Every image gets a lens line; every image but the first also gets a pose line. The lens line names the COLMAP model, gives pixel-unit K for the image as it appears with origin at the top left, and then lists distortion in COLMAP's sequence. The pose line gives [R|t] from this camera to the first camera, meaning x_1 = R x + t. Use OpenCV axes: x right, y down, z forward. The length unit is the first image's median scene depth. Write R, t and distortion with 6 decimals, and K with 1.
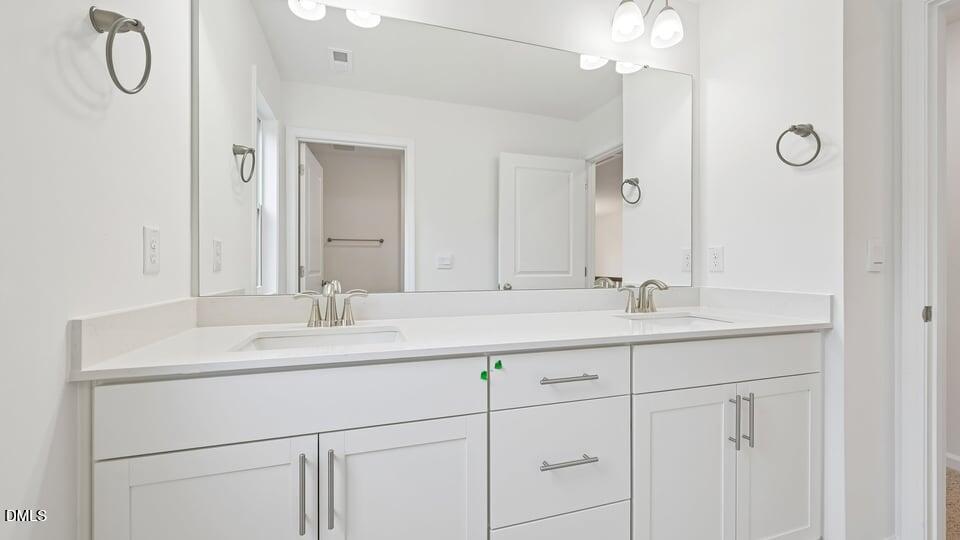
lens RADIAL K [[371.6, 0, 480.1], [0, 371.6, 273.0], [0, 0, 1]] dist [-0.002691, -0.000189]
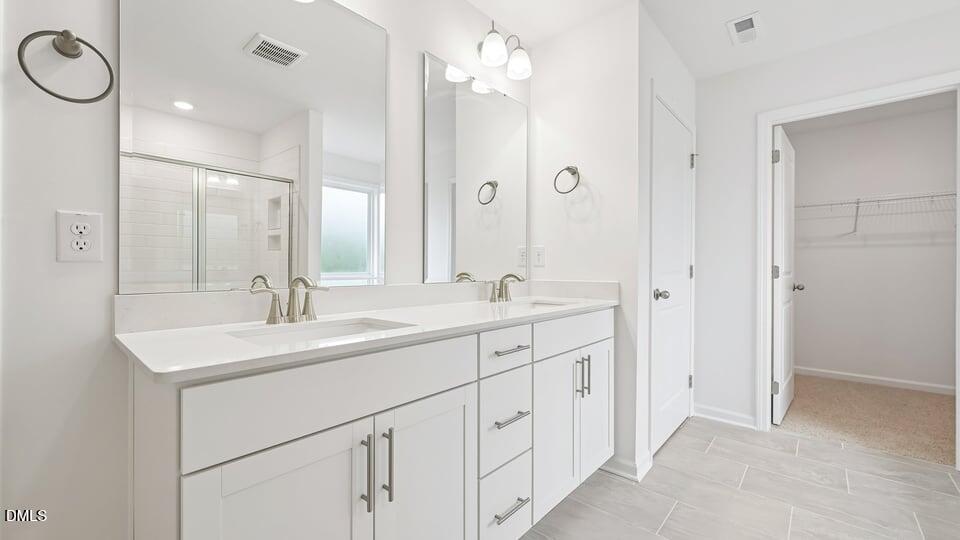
lens RADIAL K [[386.4, 0, 480.0], [0, 386.4, 270.0], [0, 0, 1]] dist [0.000358, 0.000042]
pose [[0.874424, -0.005651, 0.485129, -0.236009], [0.006724, 0.999977, -0.000471, 0.008735], [-0.485115, 0.003673, 0.874442, -0.036621]]
